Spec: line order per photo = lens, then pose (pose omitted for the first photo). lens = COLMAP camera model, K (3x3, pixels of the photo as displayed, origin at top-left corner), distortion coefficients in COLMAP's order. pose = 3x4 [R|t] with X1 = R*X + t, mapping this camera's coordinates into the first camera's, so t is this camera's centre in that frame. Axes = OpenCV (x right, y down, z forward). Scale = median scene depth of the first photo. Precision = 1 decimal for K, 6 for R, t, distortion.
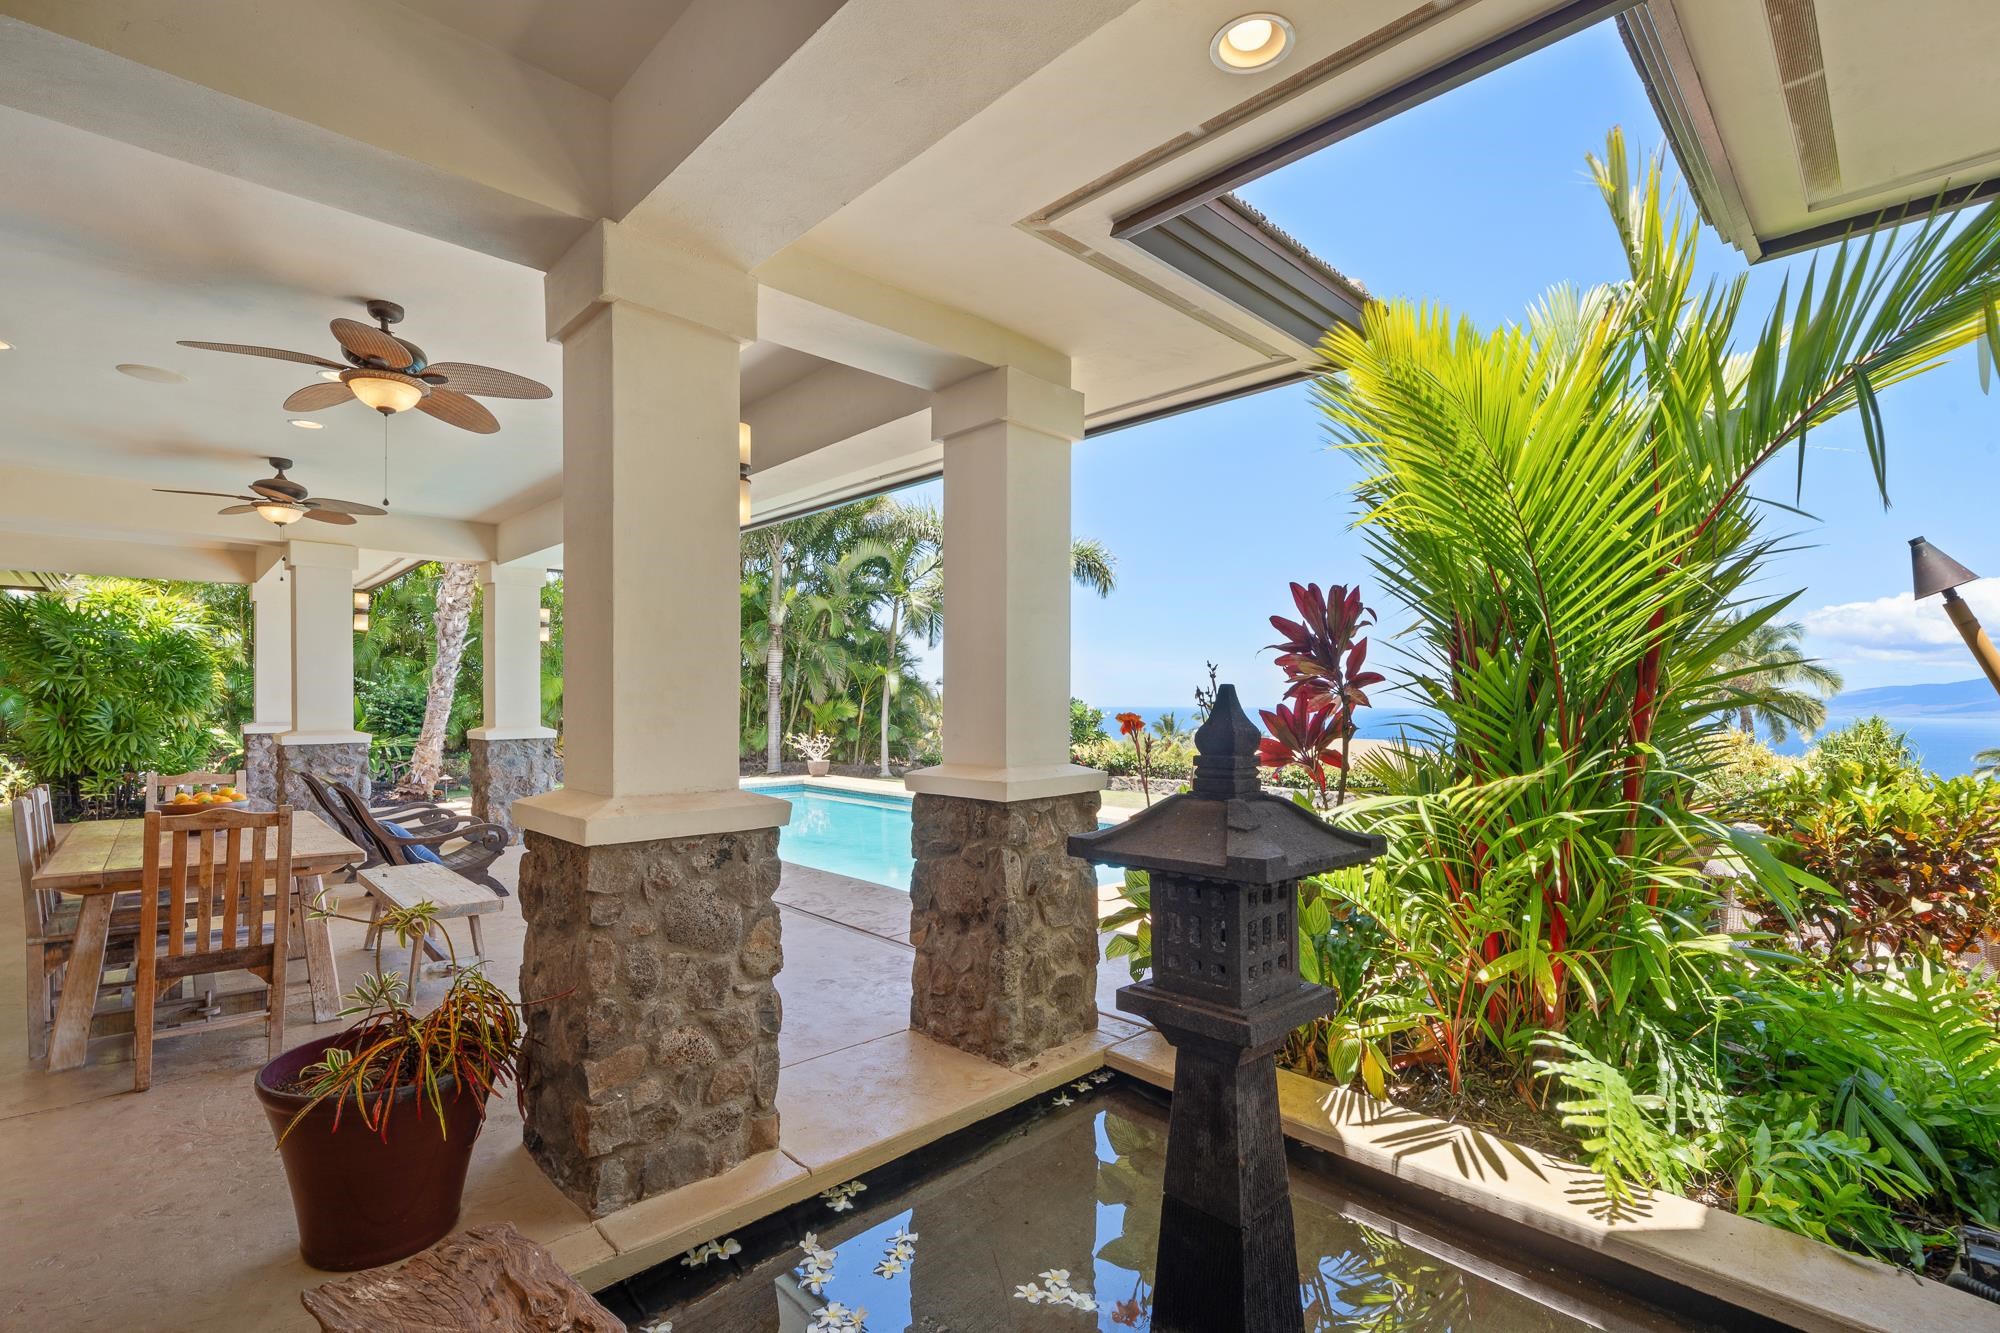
lens RADIAL K [[904.3, 0, 993.1], [0, 904.3, 681.7], [0, 0, 1]] dist [0.000673, 0.000024]
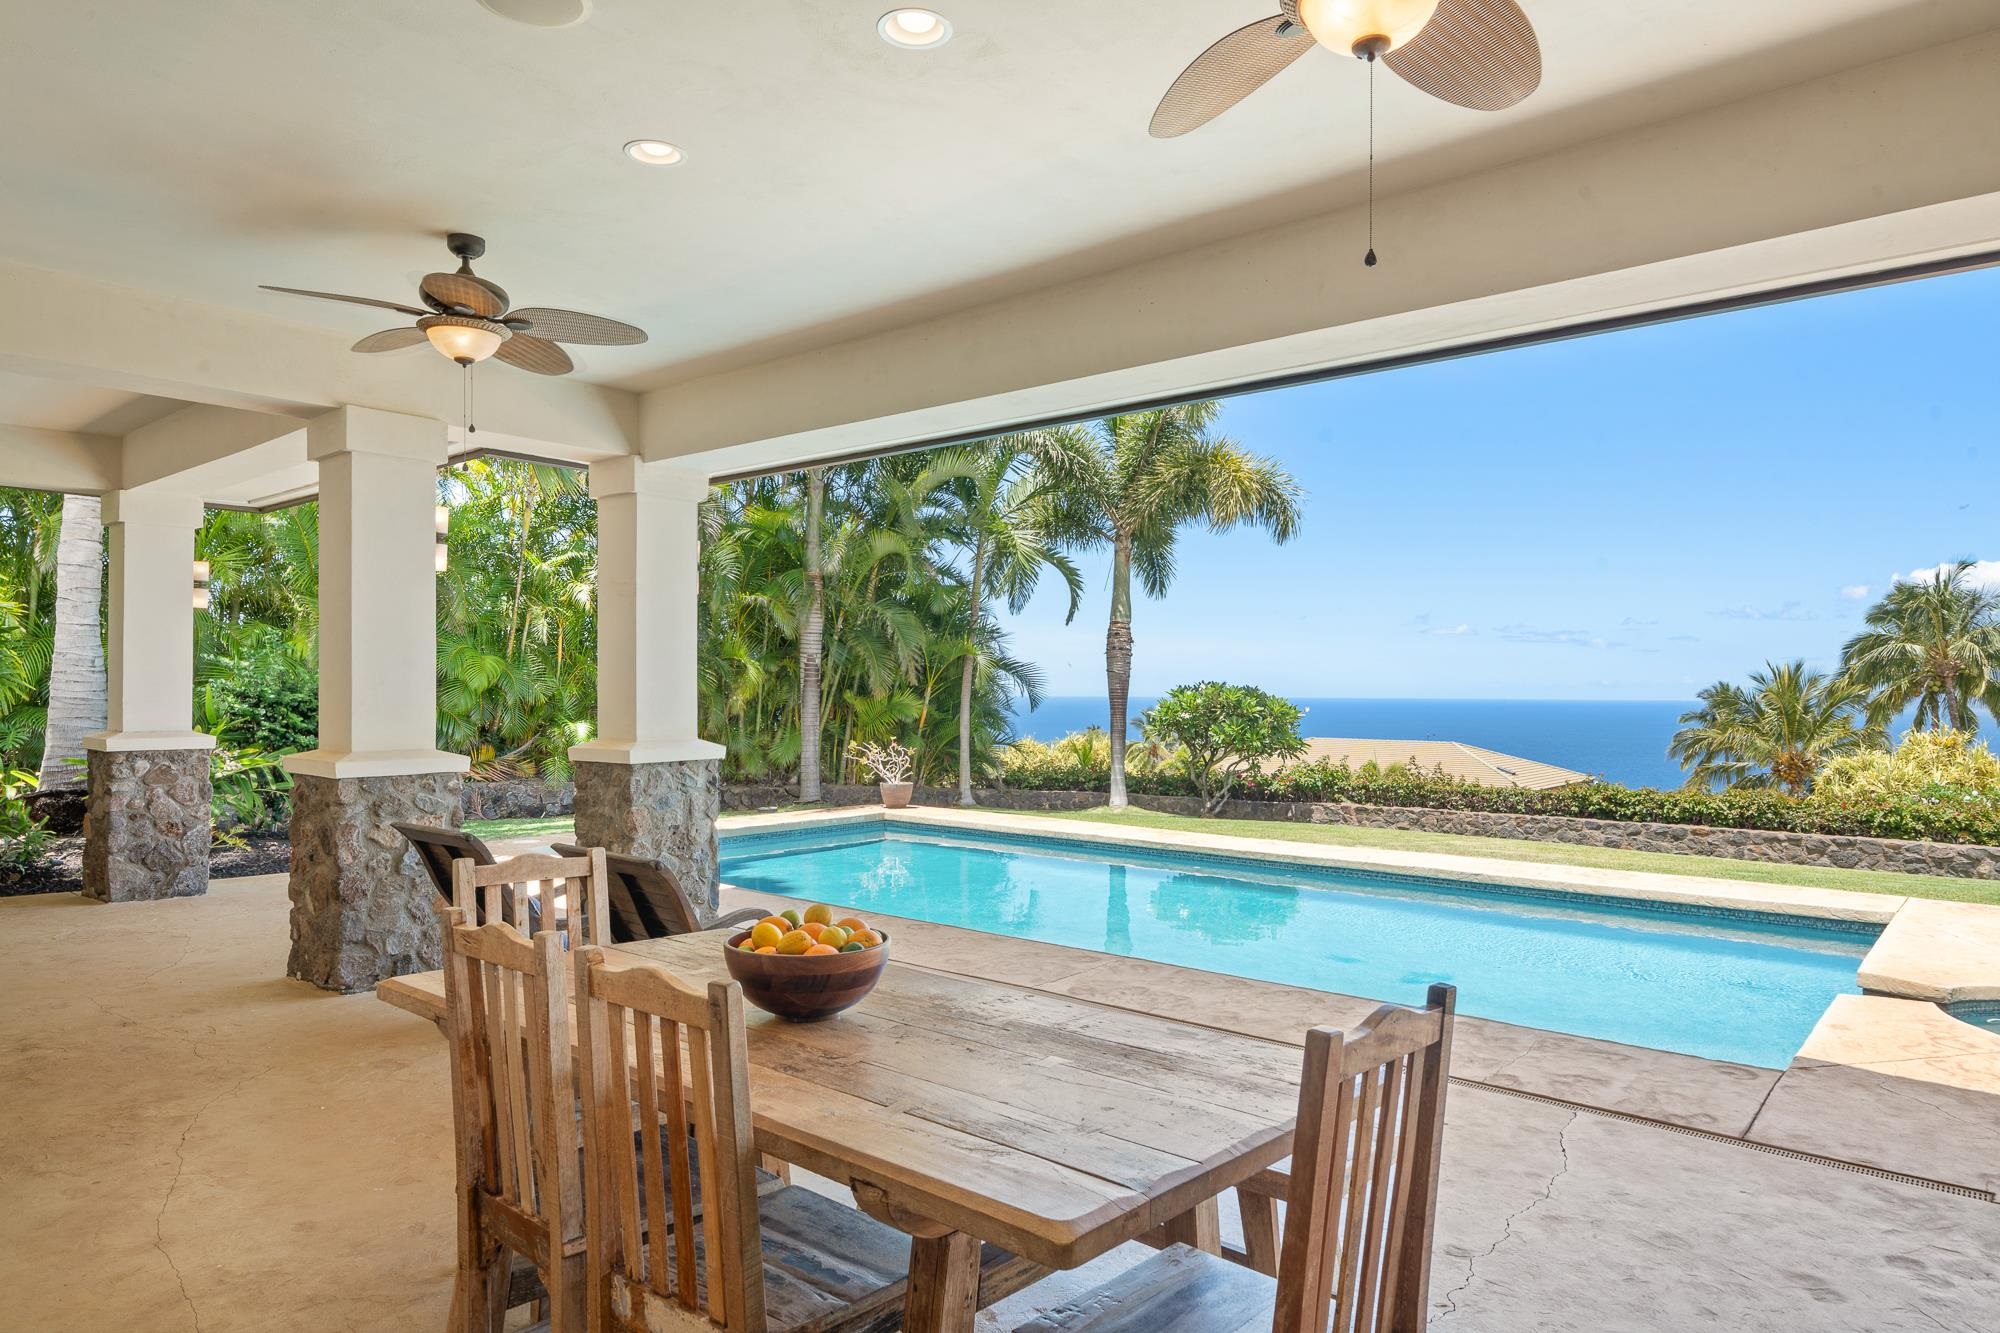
lens RADIAL K [[1239.4, 0, 1002.6], [0, 1239.4, 669.0], [0, 0, 1]] dist [0.007964, 0.001077]
pose [[0.995286, 0.002825, 0.096946, -0.204154], [-0.003355, 0.999980, 0.005304, -0.000738], [-0.096929, -0.005604, 0.995275, 0.094961]]
